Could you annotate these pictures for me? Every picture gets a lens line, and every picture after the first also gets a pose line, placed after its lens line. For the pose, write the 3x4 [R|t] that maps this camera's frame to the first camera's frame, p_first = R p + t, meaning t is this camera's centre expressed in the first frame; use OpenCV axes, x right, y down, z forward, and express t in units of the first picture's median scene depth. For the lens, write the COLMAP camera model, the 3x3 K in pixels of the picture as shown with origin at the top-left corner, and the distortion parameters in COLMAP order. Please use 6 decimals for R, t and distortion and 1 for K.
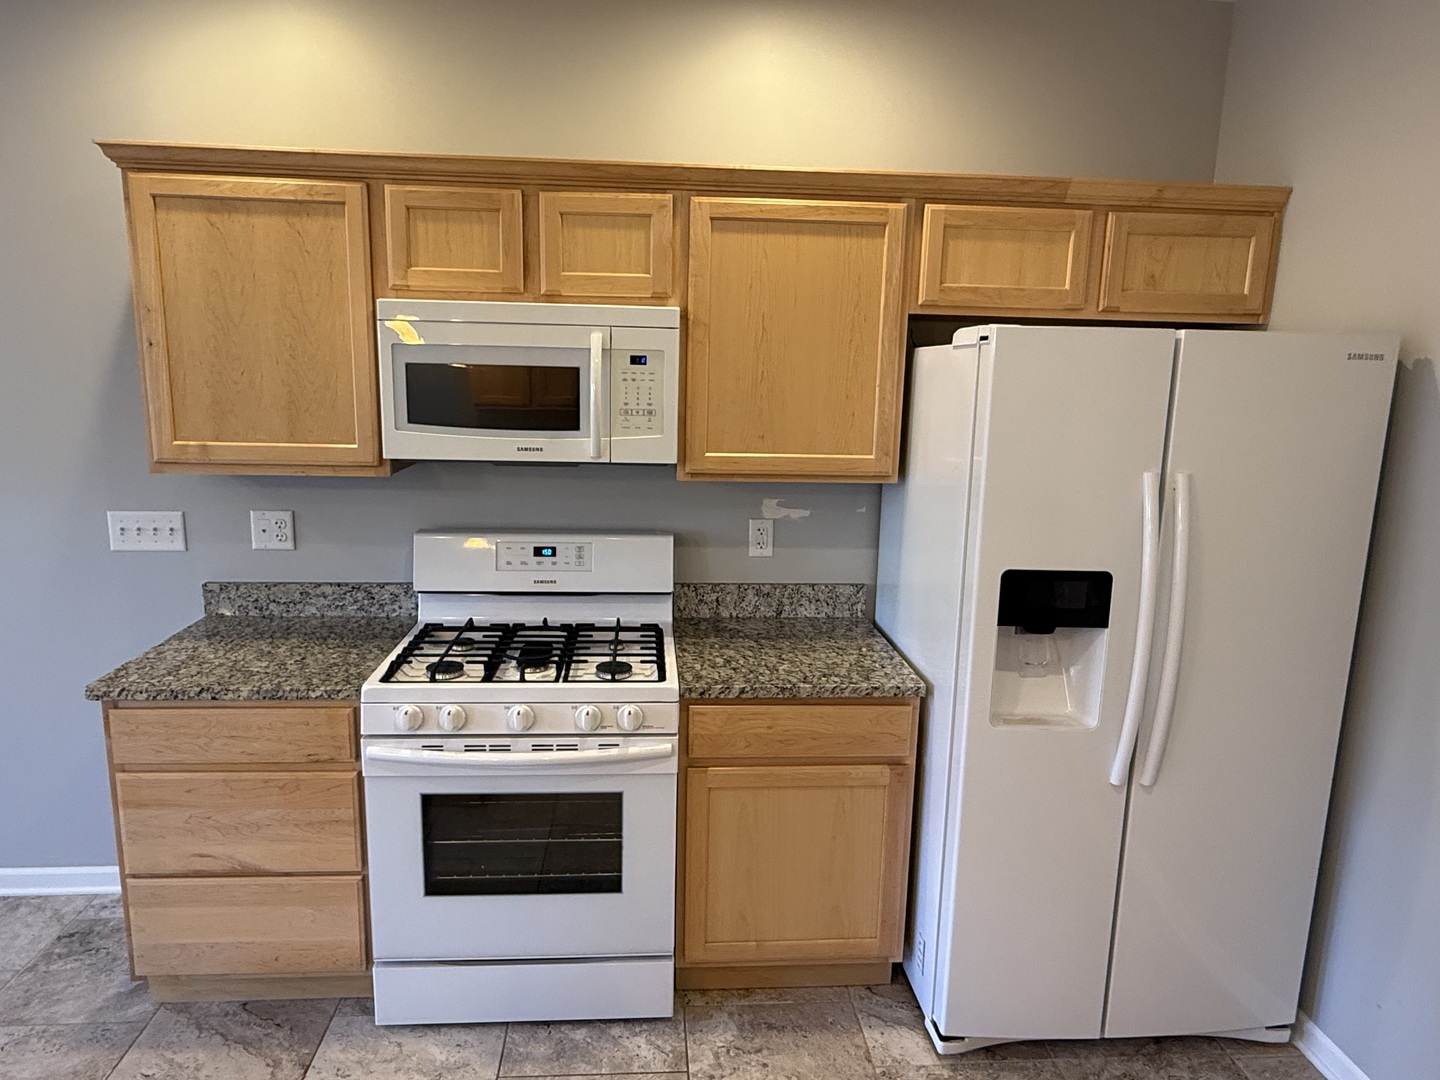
lens RADIAL K [[902.2, 0, 716.4], [0, 902.2, 542.9], [0, 0, 1]] dist [0.001834, -0.001844]
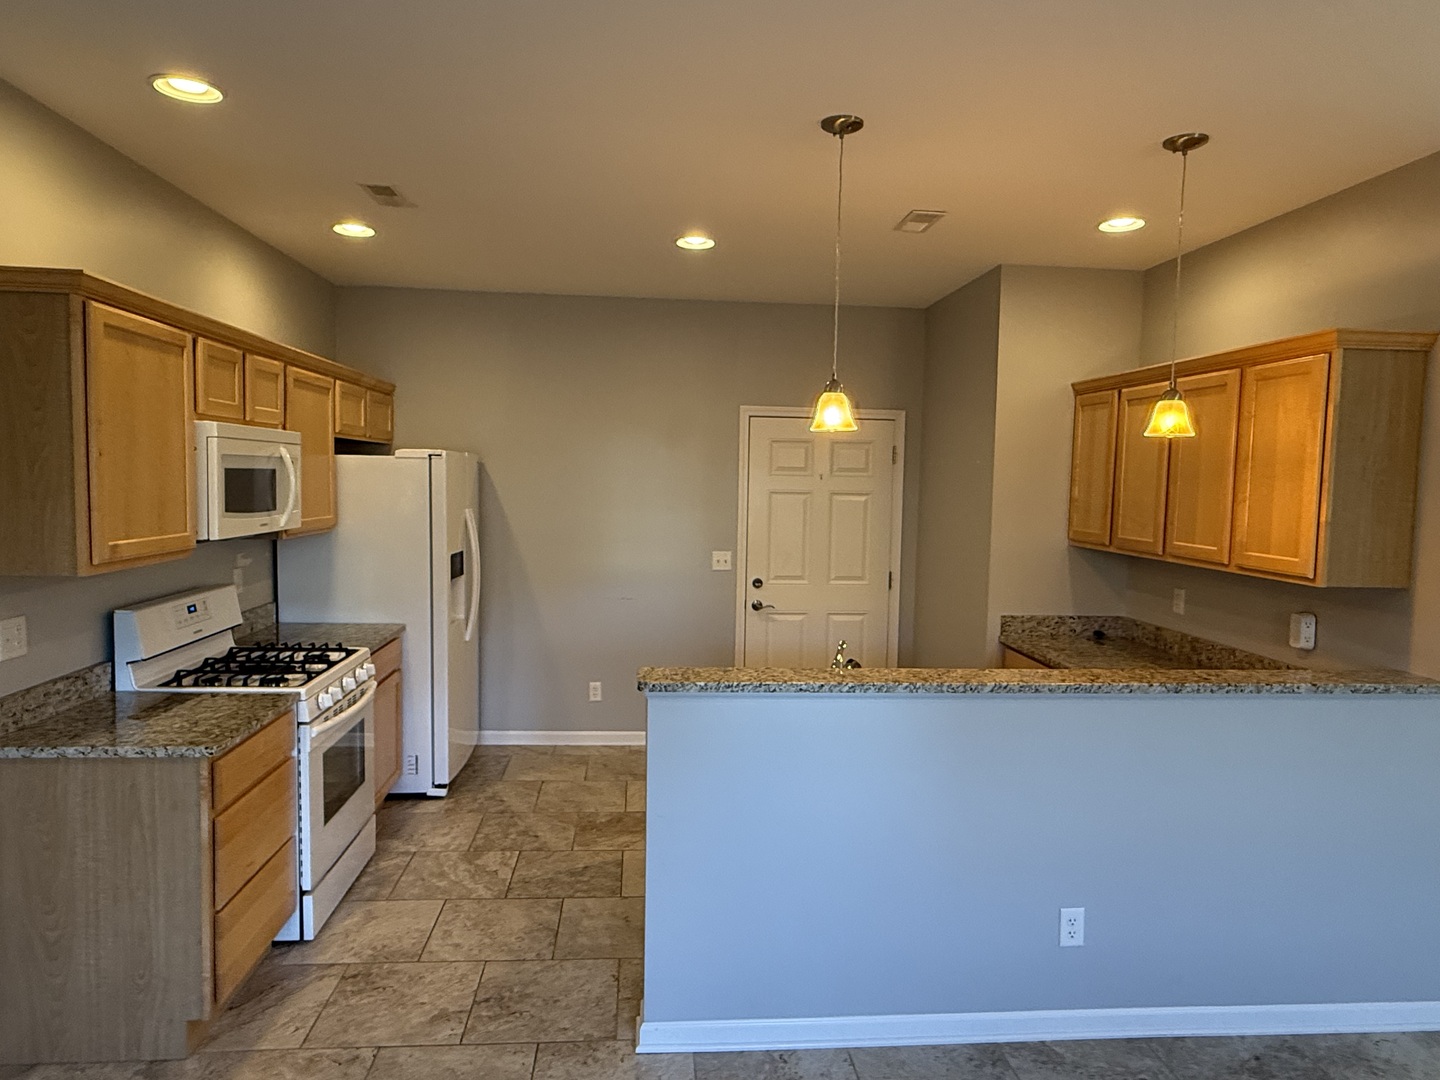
lens RADIAL K [[902.2, 0, 718.3], [0, 902.2, 539.8], [0, 0, 1]] dist [0.001834, -0.001844]
pose [[-0.018329, -0.094955, 0.995313, -1.703888], [0.166340, 0.981317, 0.096682, -0.100035], [-0.985898, 0.167333, -0.002192, 0.282345]]
